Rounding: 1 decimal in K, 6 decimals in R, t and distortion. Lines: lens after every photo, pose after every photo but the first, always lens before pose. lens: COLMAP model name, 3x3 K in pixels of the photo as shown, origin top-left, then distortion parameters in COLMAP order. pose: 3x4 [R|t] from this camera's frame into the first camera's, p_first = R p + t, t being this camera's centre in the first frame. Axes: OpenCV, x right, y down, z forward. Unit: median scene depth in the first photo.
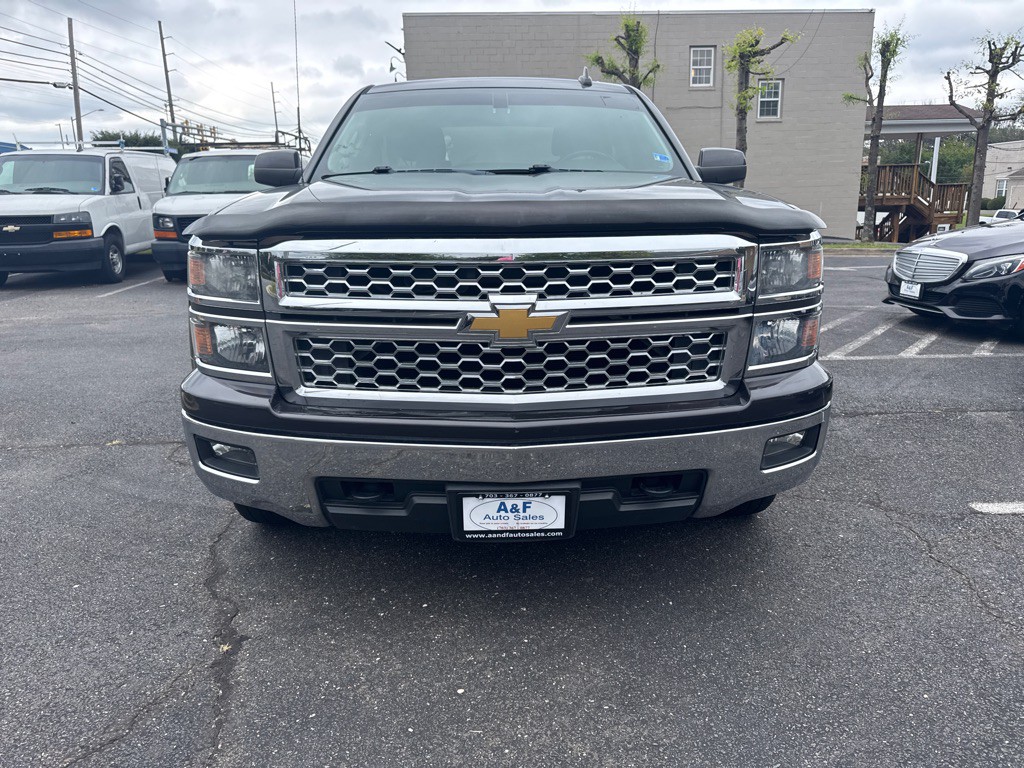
lens RADIAL K [[721.3, 0, 509.1], [0, 721.3, 382.3], [0, 0, 1]] dist [0.056480, -0.072118]
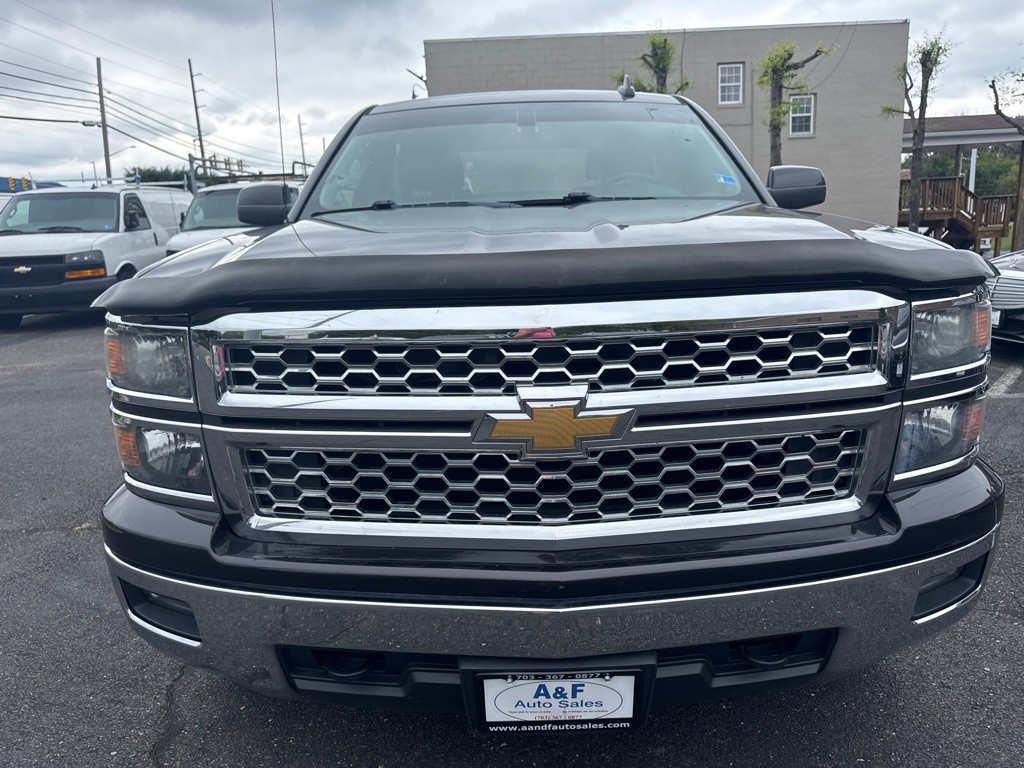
lens RADIAL K [[721.3, 0, 507.7], [0, 721.3, 385.8], [0, 0, 1]] dist [0.056480, -0.072118]
pose [[0.999052, -0.017336, -0.039934, -0.007139], [0.016269, 0.999506, -0.026897, -0.075452], [0.040380, 0.026222, 0.998840, 0.230799]]
